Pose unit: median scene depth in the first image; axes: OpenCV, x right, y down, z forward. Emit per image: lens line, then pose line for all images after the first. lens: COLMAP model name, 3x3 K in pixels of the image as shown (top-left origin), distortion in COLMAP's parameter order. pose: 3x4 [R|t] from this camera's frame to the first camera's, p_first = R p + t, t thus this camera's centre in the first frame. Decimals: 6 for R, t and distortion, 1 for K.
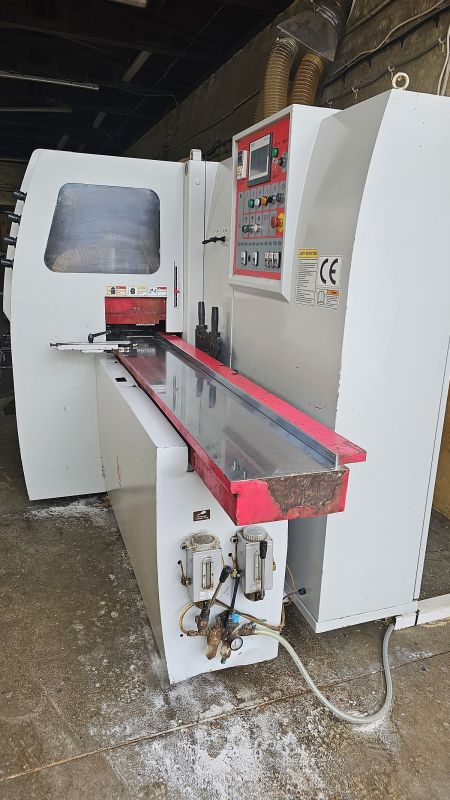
lens RADIAL K [[544.4, 0, 225.0], [0, 544.4, 400.0], [0, 0, 1]] dist [0.043420, -0.033370]
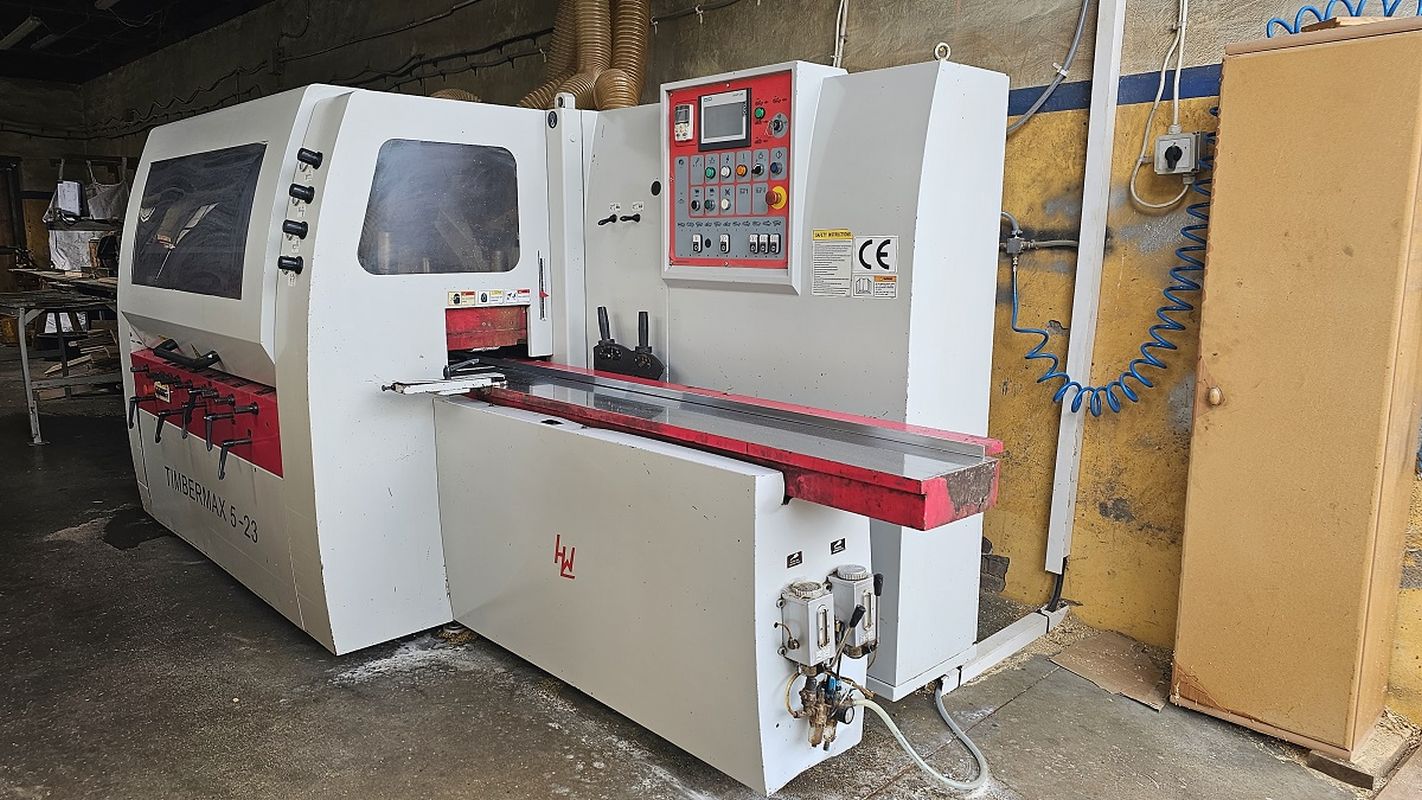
lens RADIAL K [[967.7, 0, 706.3], [0, 967.7, 406.3], [0, 0, 1]] dist [0.043420, -0.033370]
pose [[0.913151, -0.099295, 0.395342, -0.457897], [0.131668, 0.989737, -0.055538, 0.033006], [-0.385770, 0.102768, 0.916853, -0.178618]]
